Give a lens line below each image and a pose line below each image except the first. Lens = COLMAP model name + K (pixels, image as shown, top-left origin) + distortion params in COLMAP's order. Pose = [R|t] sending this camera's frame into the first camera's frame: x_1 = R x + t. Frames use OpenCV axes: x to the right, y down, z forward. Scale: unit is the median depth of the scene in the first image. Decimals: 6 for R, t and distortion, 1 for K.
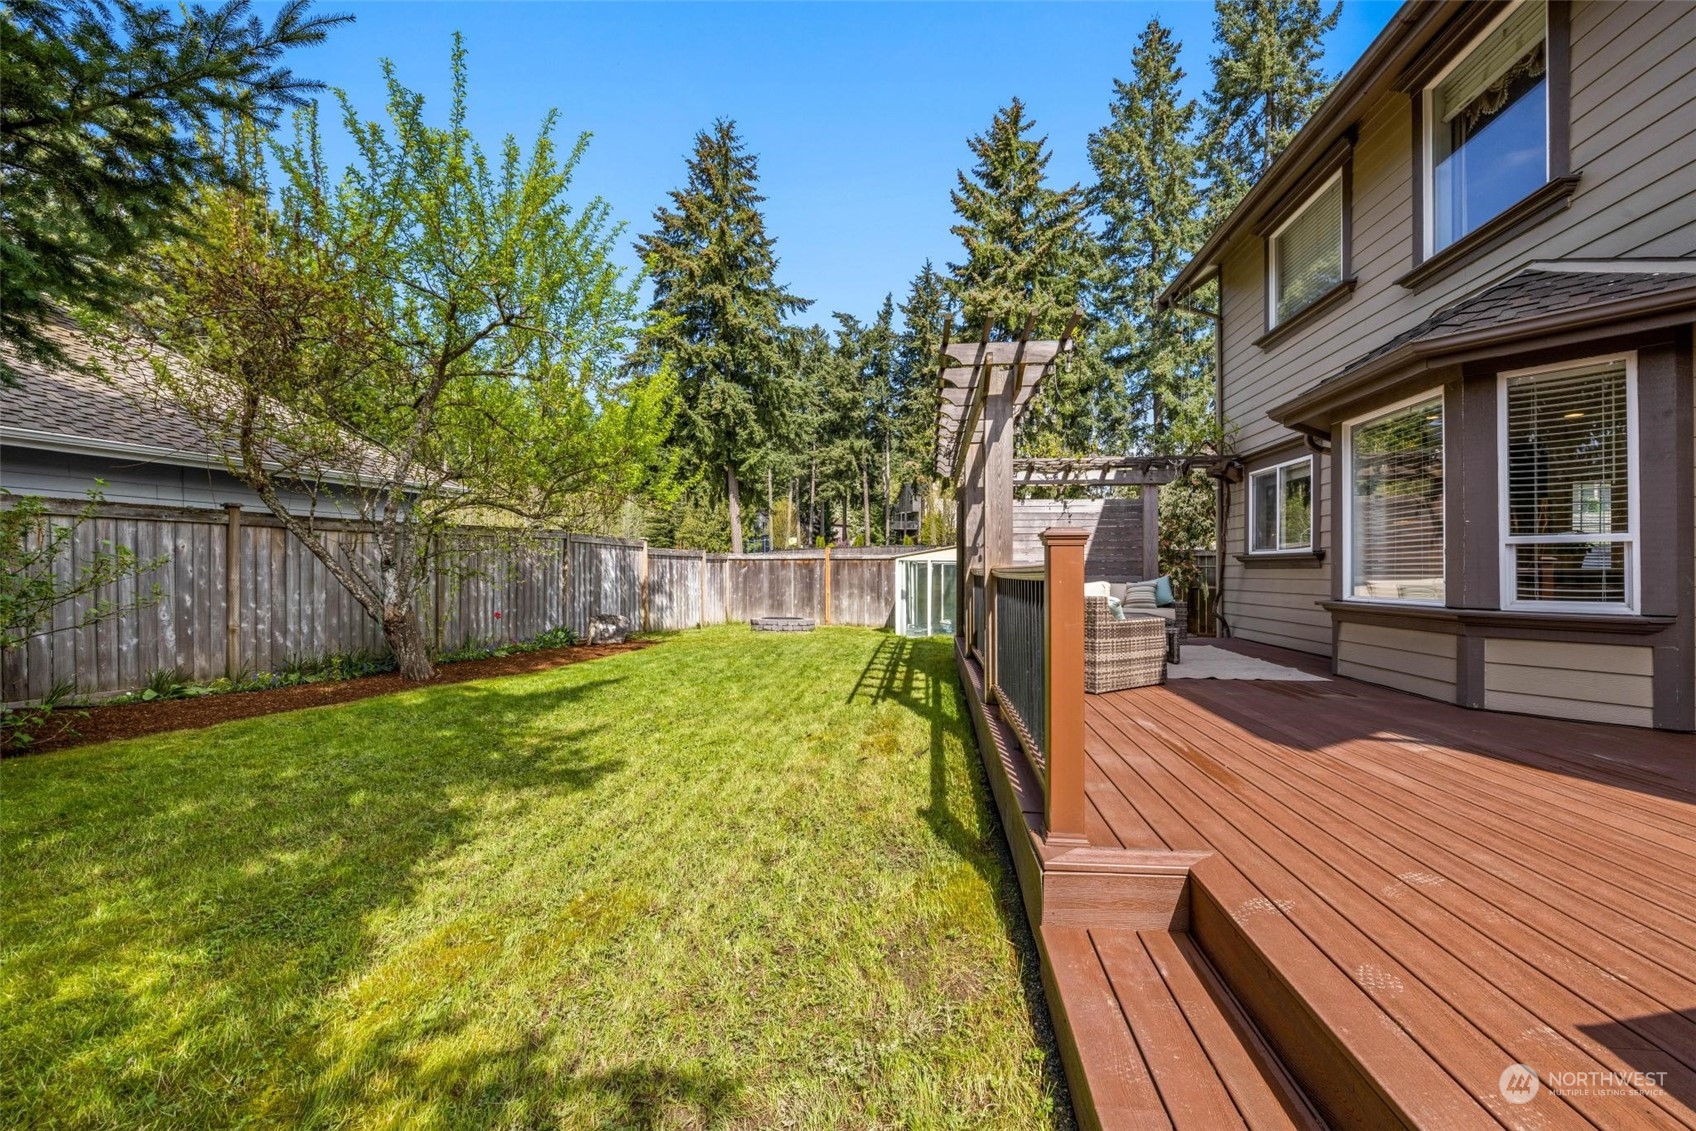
lens RADIAL K [[713.8, 0, 845.6], [0, 713.8, 571.9], [0, 0, 1]] dist [-0.002069, 0.000318]
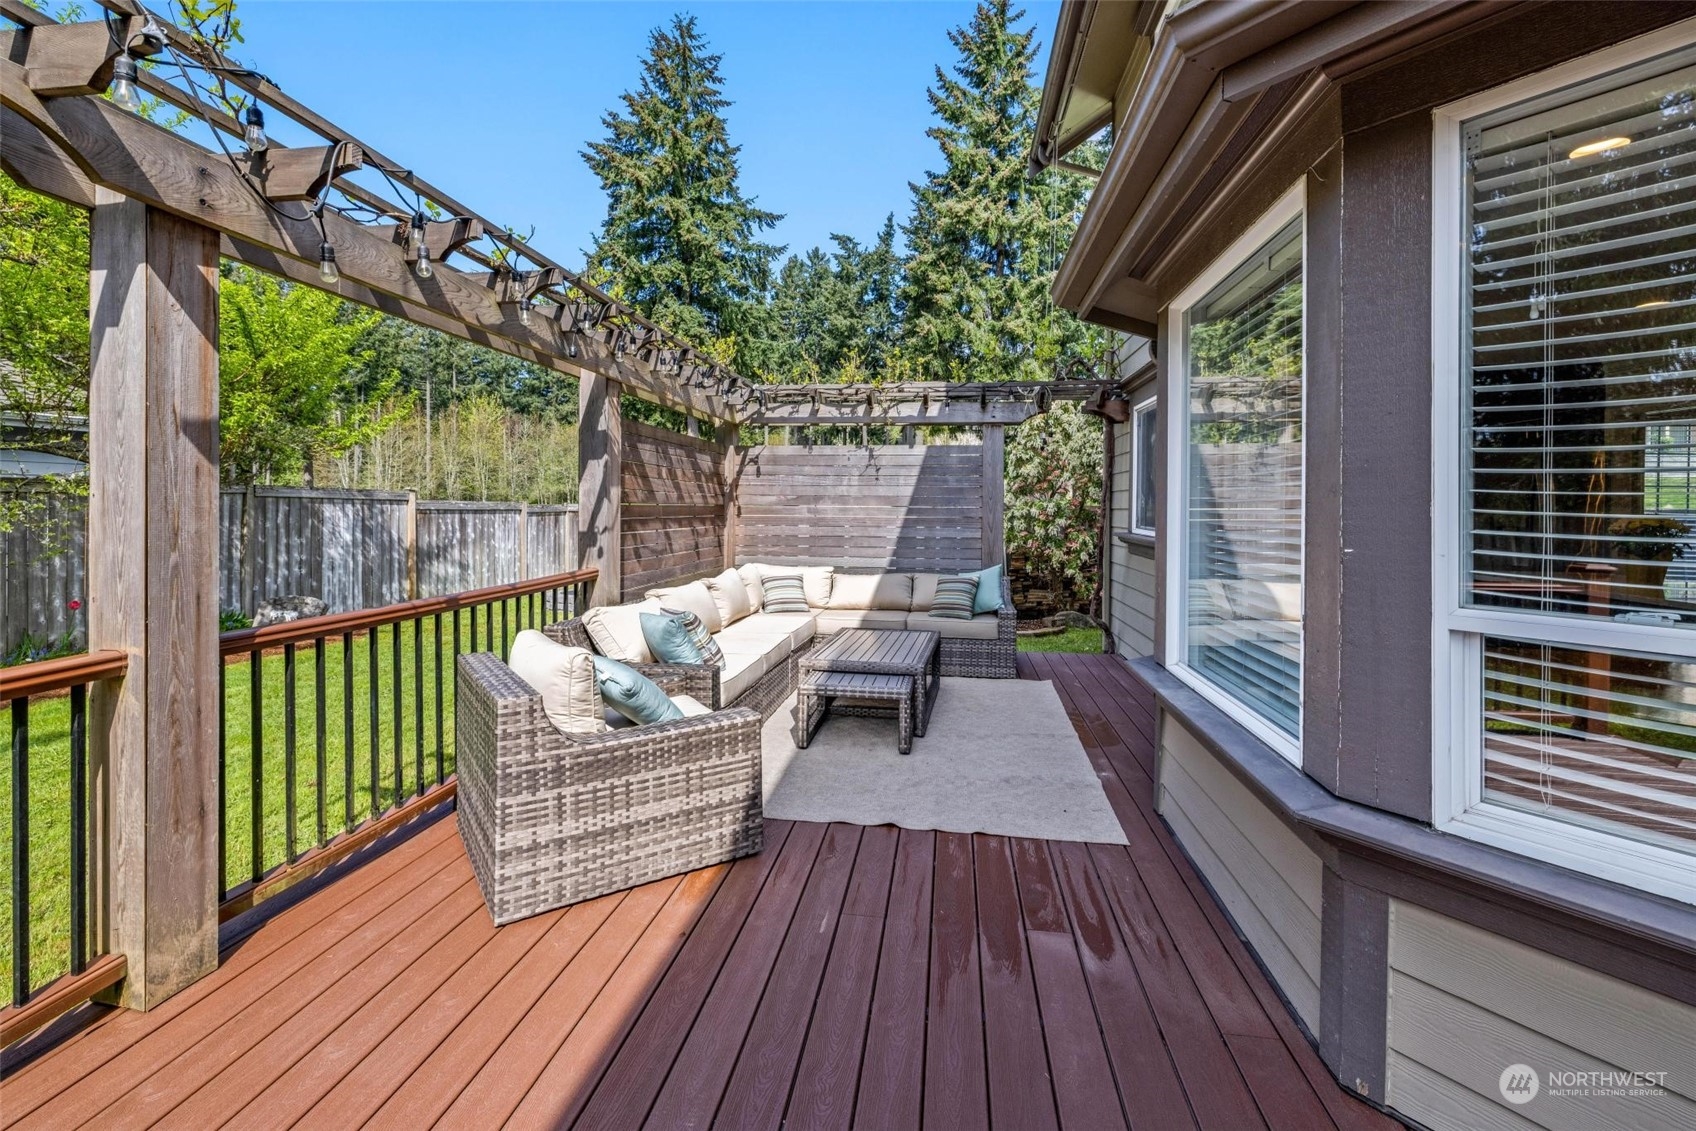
lens RADIAL K [[713.8, 0, 867.9], [0, 713.8, 508.2], [0, 0, 1]] dist [-0.002069, 0.000318]
pose [[0.999526, 0.007436, -0.029861, 0.102936], [-0.007270, 0.999957, 0.005674, -0.014551], [0.029902, -0.005454, 0.999538, 0.102489]]
